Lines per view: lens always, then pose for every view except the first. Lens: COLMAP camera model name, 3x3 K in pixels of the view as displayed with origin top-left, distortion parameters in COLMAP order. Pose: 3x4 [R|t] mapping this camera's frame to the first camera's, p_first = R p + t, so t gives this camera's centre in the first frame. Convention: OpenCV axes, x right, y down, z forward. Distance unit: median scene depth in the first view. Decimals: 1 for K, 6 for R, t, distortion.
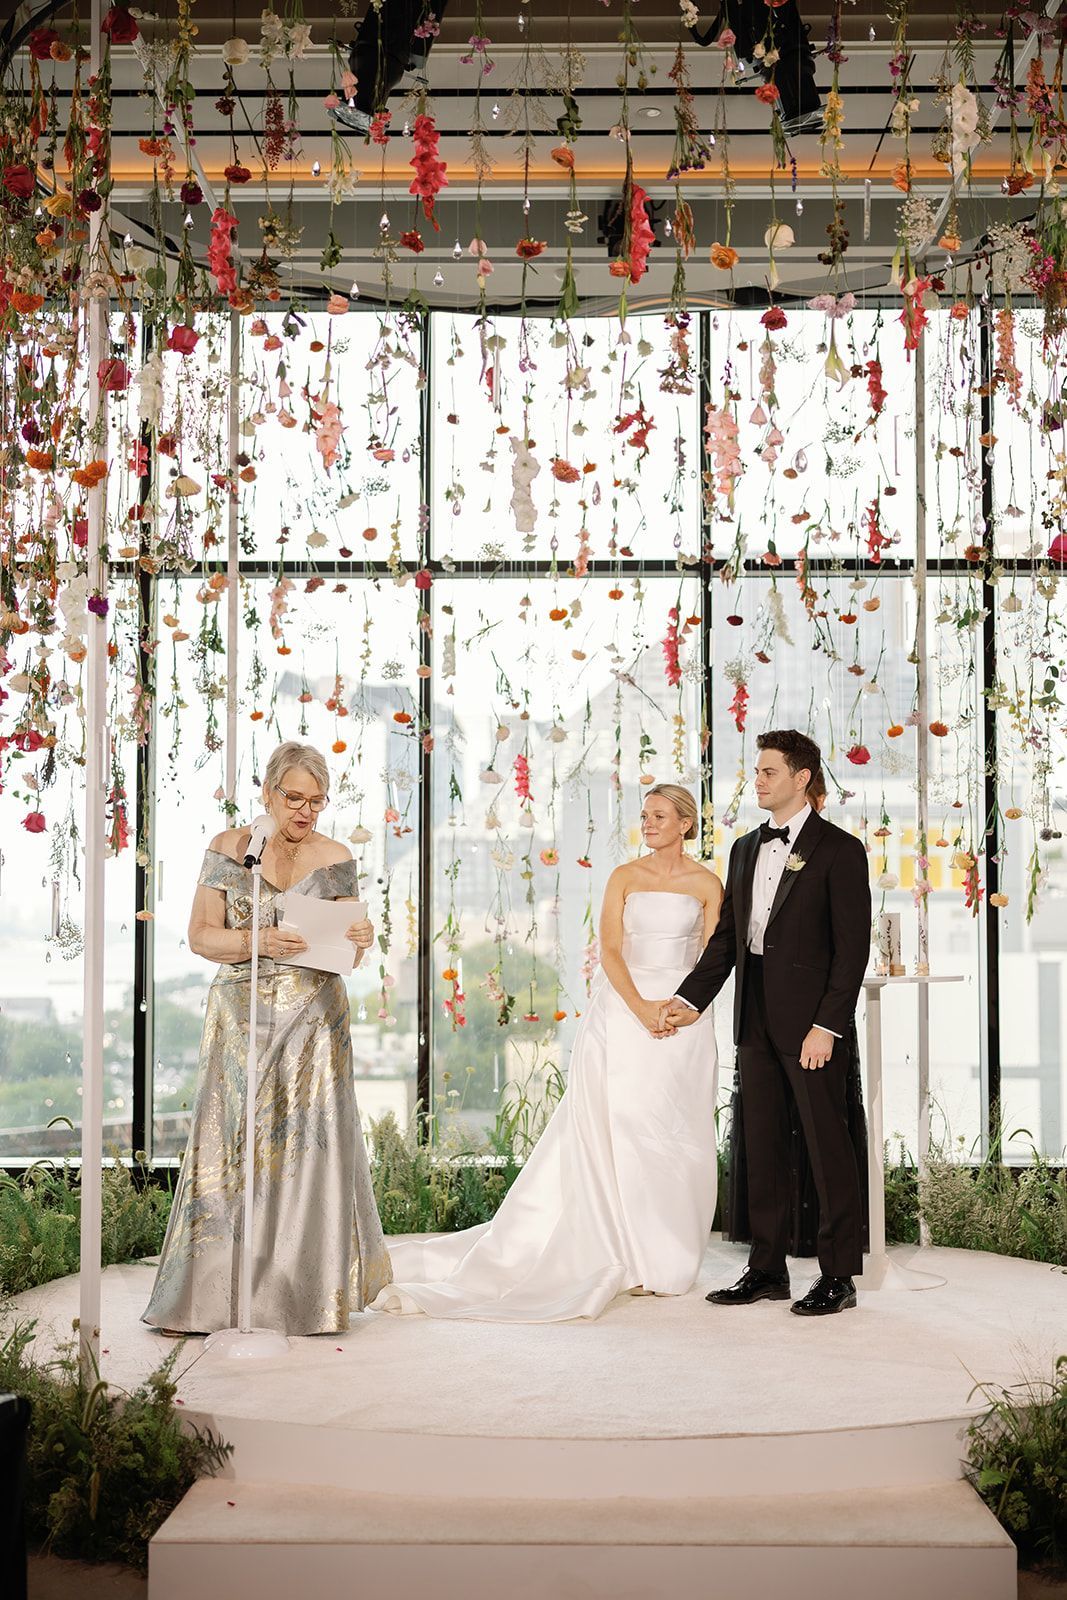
lens RADIAL K [[2153.4, 0, 533.5], [0, 2153.4, 800.0], [0, 0, 1]] dist [0.010421, 0.003247]
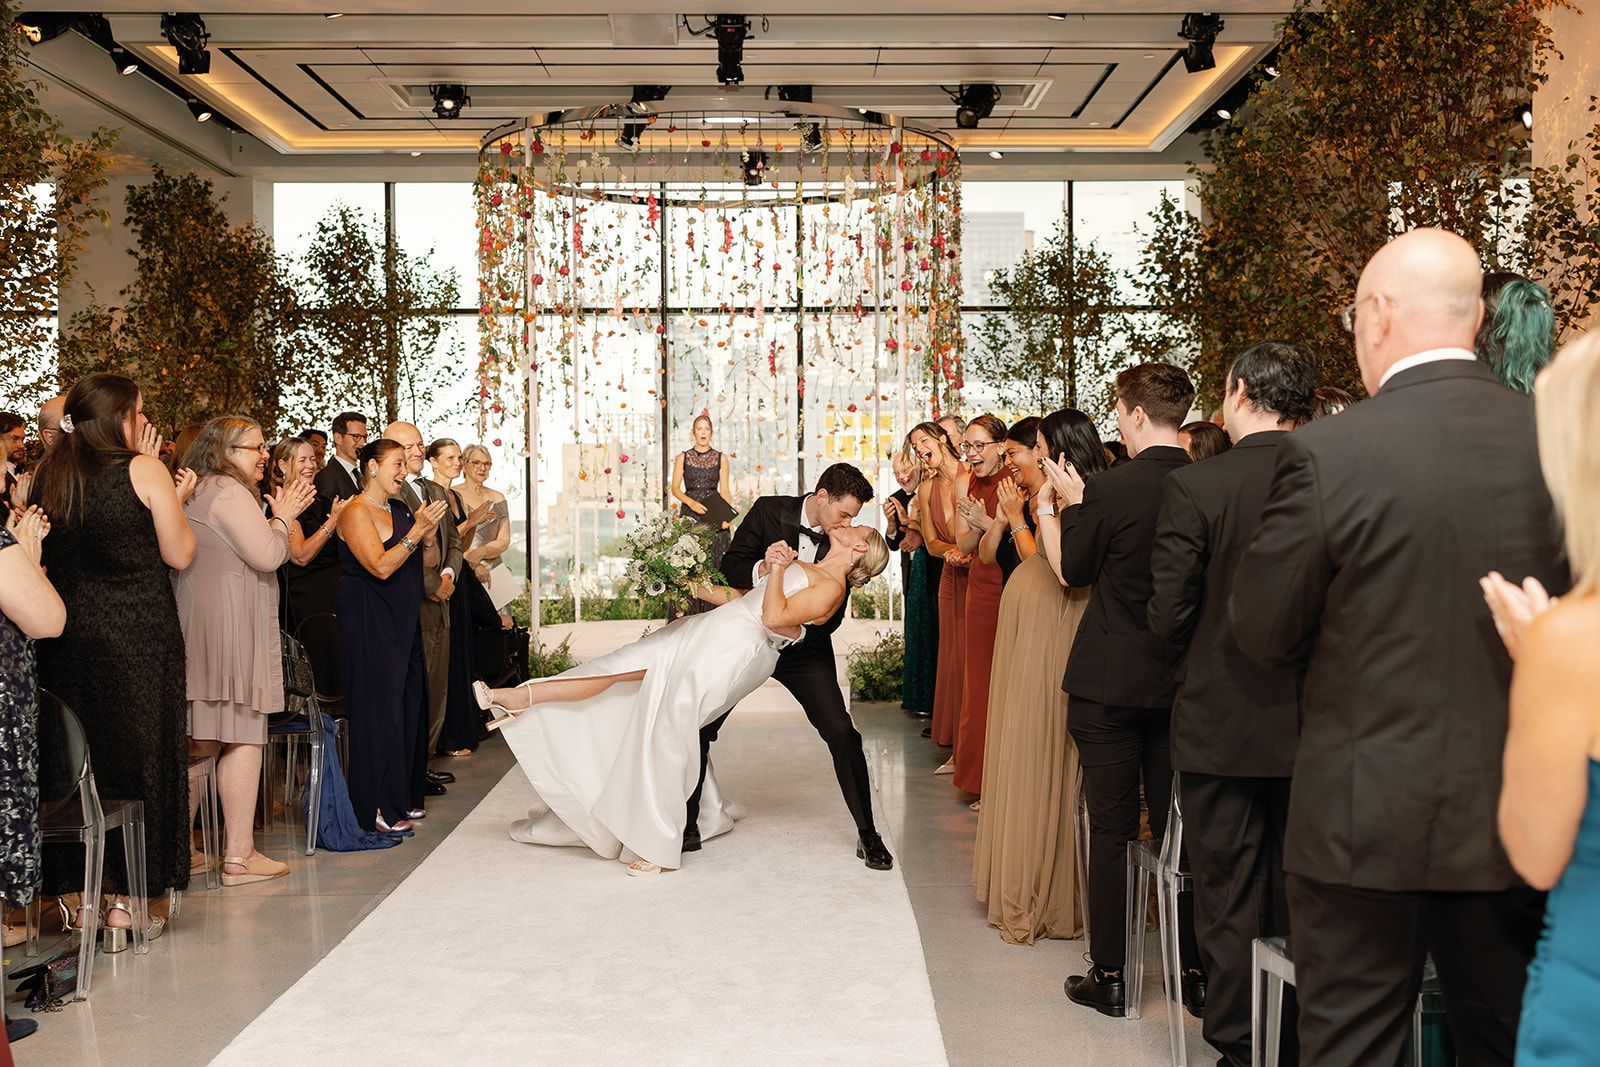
lens RADIAL K [[1516.2, 0, 800.0], [0, 1516.2, 533.5], [0, 0, 1]] dist [-0.001819, -0.000901]
pose [[0.999660, -0.005819, 0.025411, 0.053692], [0.003478, 0.995827, 0.091198, -0.035363], [-0.025836, -0.091079, 0.995509, -0.598945]]
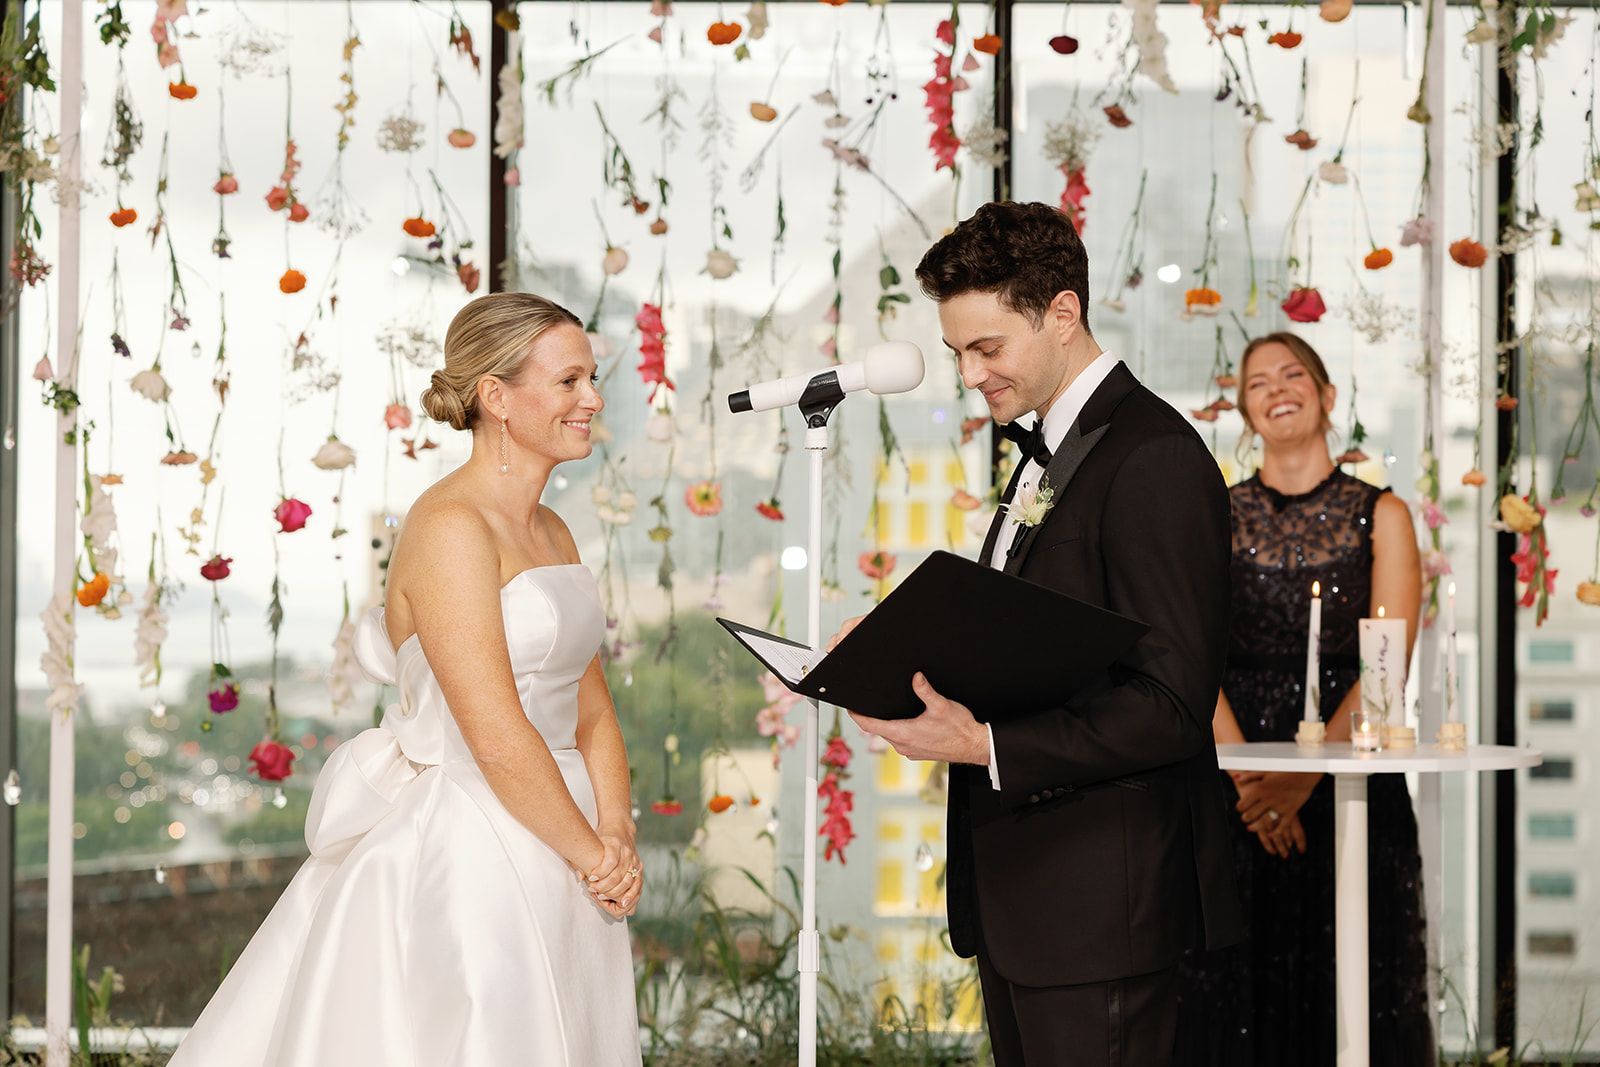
lens RADIAL K [[2935.7, 0, 800.0], [0, 2935.7, 533.5], [0, 0, 1]] dist [-0.002162, 0.008403]
pose [[0.999702, 0.007003, 0.023400, 0.014566], [-0.007953, 0.999137, 0.040775, 0.005720], [-0.023095, -0.040949, 0.998894, 0.295254]]
